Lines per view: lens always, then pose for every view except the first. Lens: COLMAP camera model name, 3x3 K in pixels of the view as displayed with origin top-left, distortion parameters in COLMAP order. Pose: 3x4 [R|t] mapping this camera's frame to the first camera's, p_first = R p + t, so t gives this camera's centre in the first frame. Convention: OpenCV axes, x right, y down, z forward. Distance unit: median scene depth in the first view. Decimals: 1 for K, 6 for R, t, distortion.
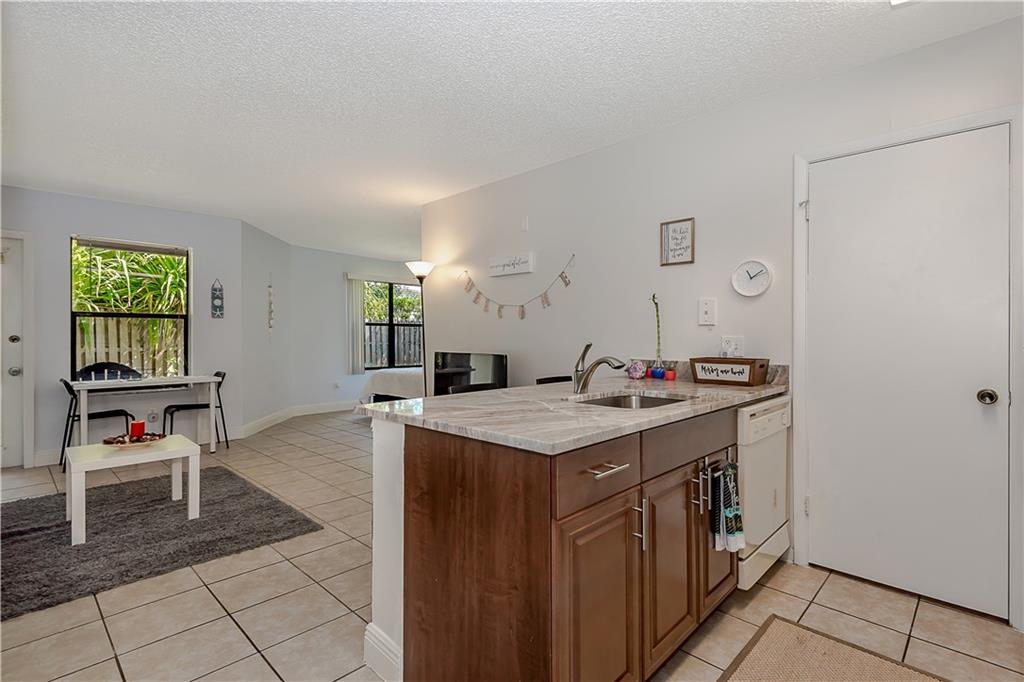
lens RADIAL K [[450.8, 0, 547.7], [0, 450.8, 330.2], [0, 0, 1]] dist [0.023665, -0.000916]
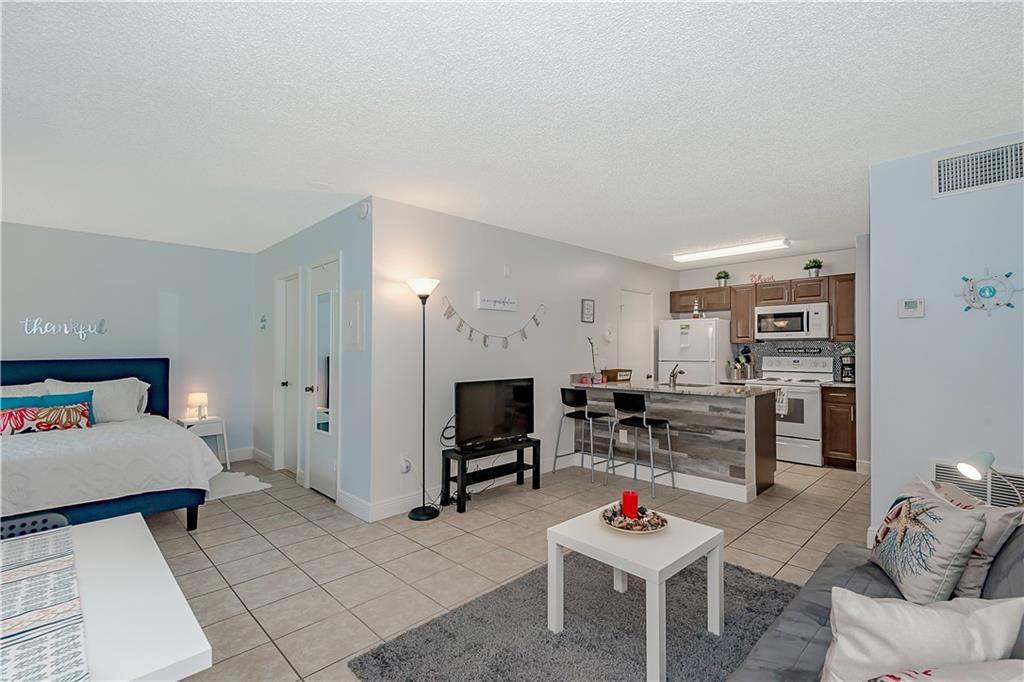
lens RADIAL K [[457.1, 0, 529.9], [0, 457.1, 344.2], [0, 0, 1]] dist [0.021792, -0.000174]
pose [[0.082876, 0.008788, 0.996521, -1.767917], [-0.008982, 0.999927, -0.008071, -0.038312], [-0.996519, -0.008282, 0.082949, 1.167501]]
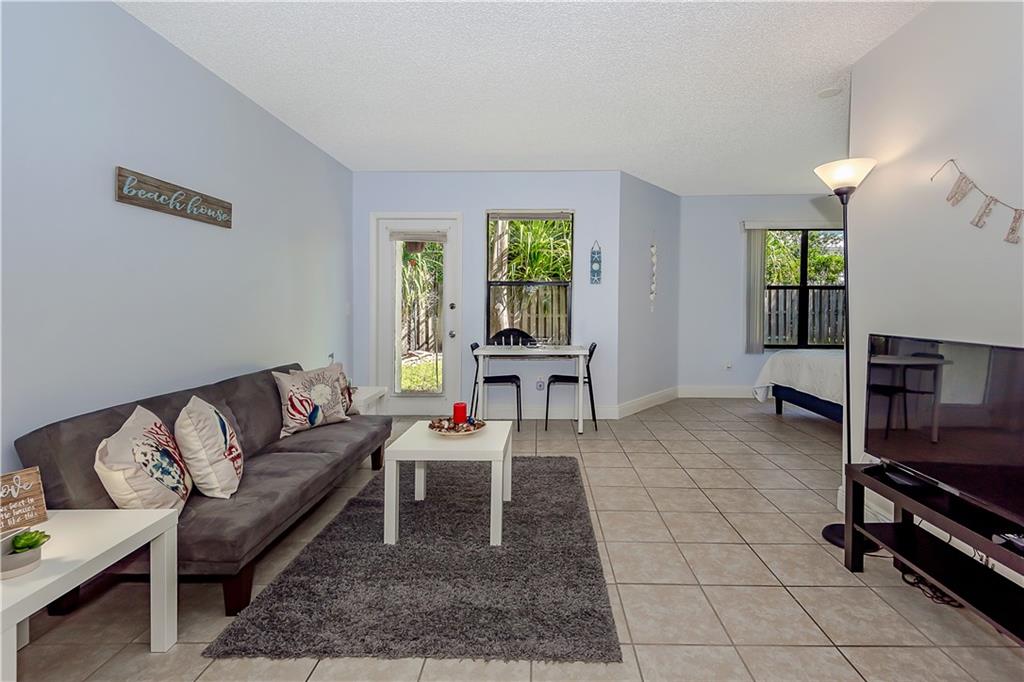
lens RADIAL K [[465.4, 0, 565.0], [0, 465.4, 324.7], [0, 0, 1]] dist [-0.000513, -0.000194]
pose [[0.674152, 0.029919, -0.737986, -0.144167], [0.013261, 0.998528, 0.052595, 0.009361], [0.738473, -0.045244, 0.672763, 0.603843]]
